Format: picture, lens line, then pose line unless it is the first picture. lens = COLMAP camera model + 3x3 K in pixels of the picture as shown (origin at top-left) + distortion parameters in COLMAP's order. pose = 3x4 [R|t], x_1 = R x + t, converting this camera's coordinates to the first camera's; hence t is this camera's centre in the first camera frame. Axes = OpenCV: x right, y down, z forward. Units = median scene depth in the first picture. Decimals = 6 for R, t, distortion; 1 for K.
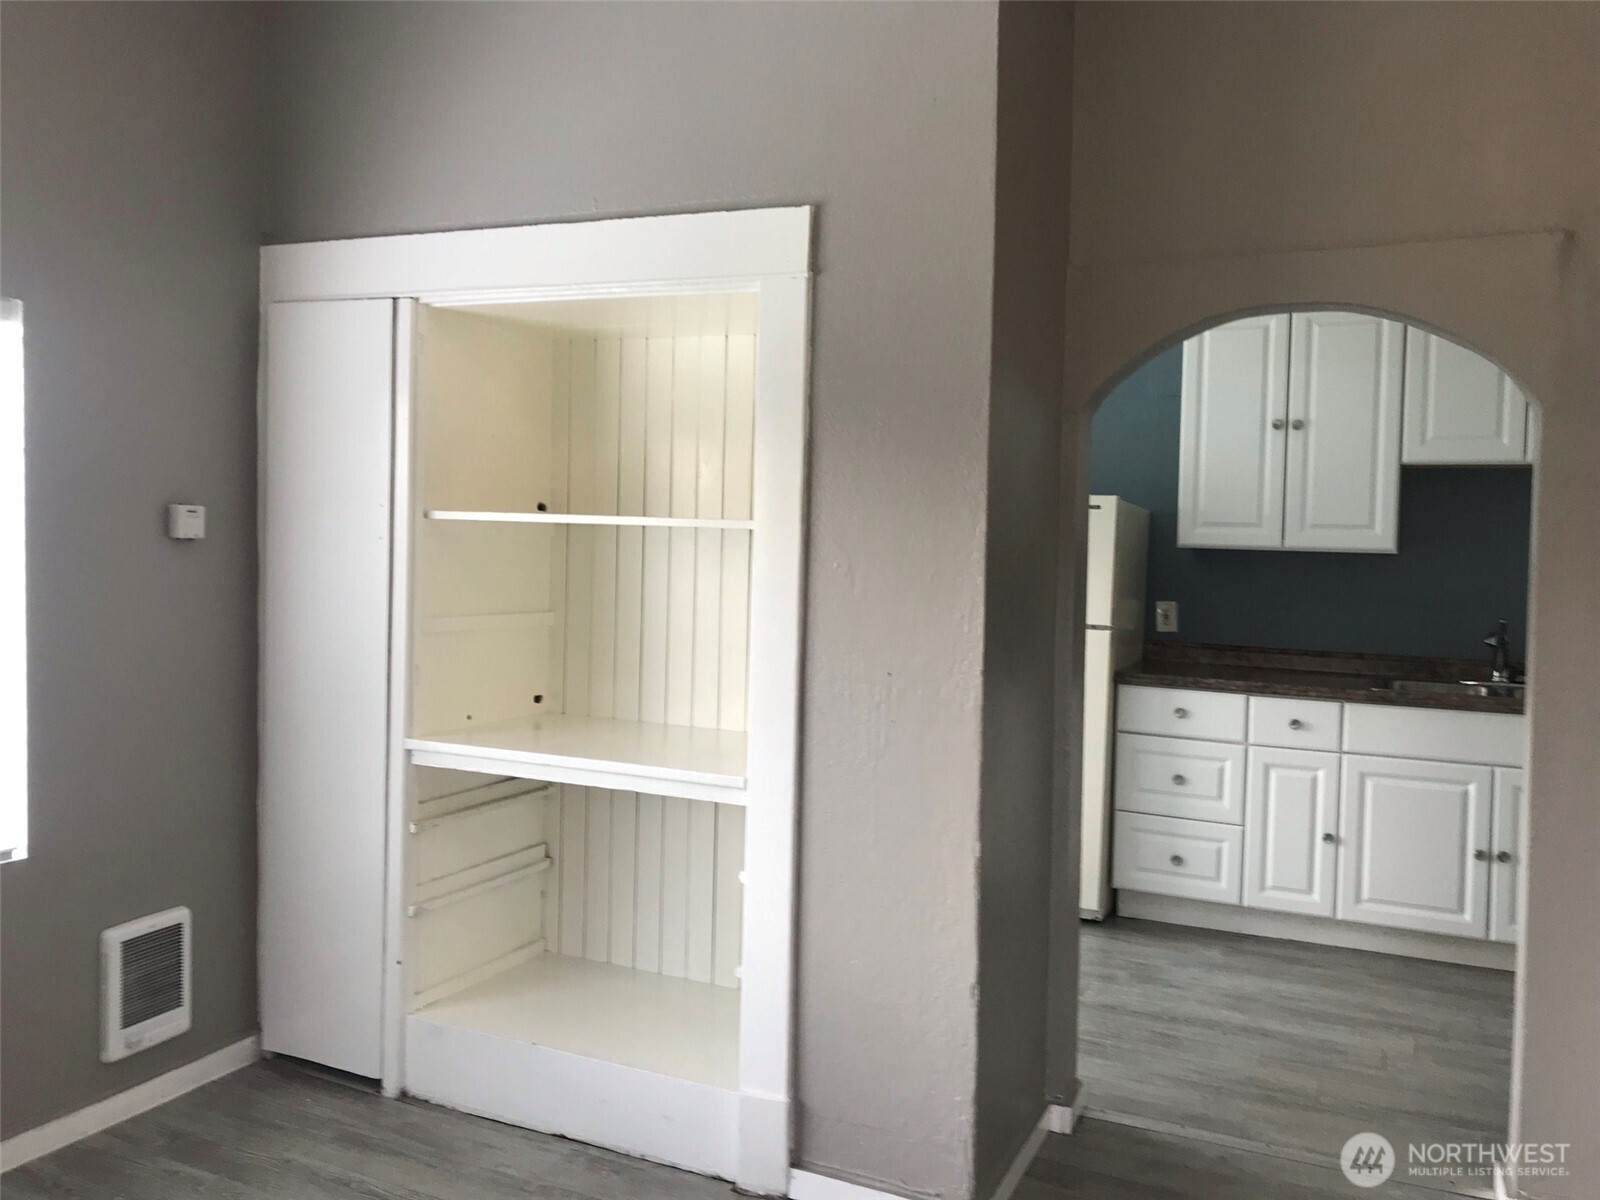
lens RADIAL K [[1321.6, 0, 801.6], [0, 1321.6, 593.0], [0, 0, 1]] dist [0.051377, -0.027697]
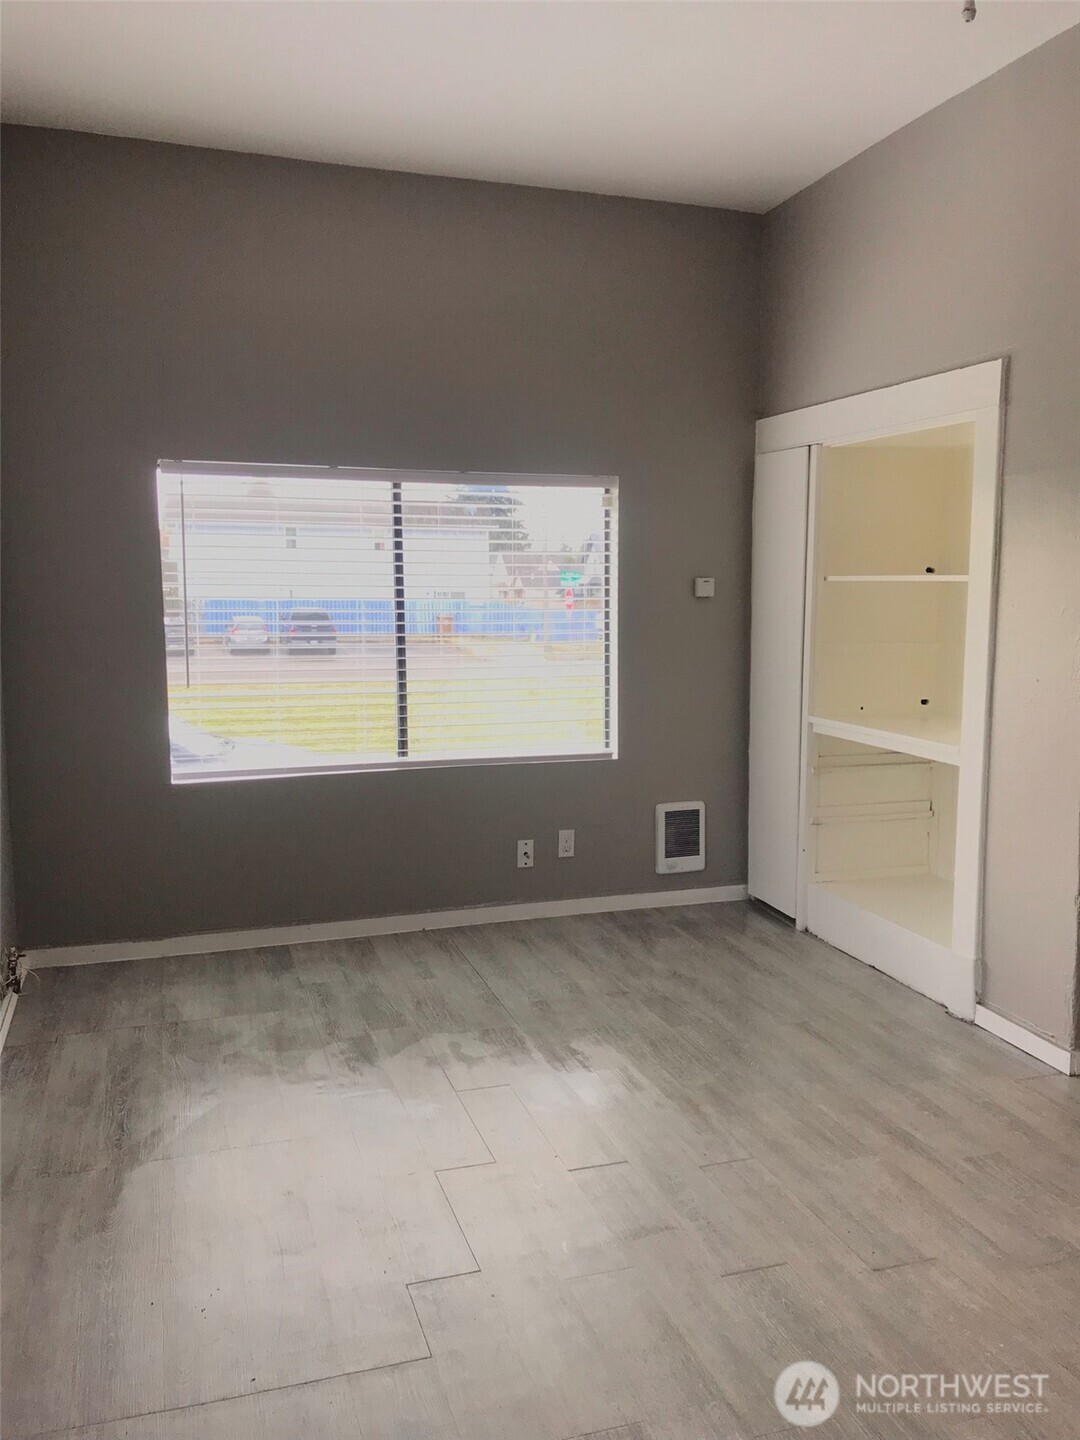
lens RADIAL K [[1189.4, 0, 540.2], [0, 1189.4, 718.5], [0, 0, 1]] dist [0.051377, -0.027697]
pose [[0.679624, 0.056100, -0.731412, 0.574815], [-0.016463, 0.997987, 0.061249, 0.028765], [0.733376, -0.029585, 0.679179, -0.255472]]
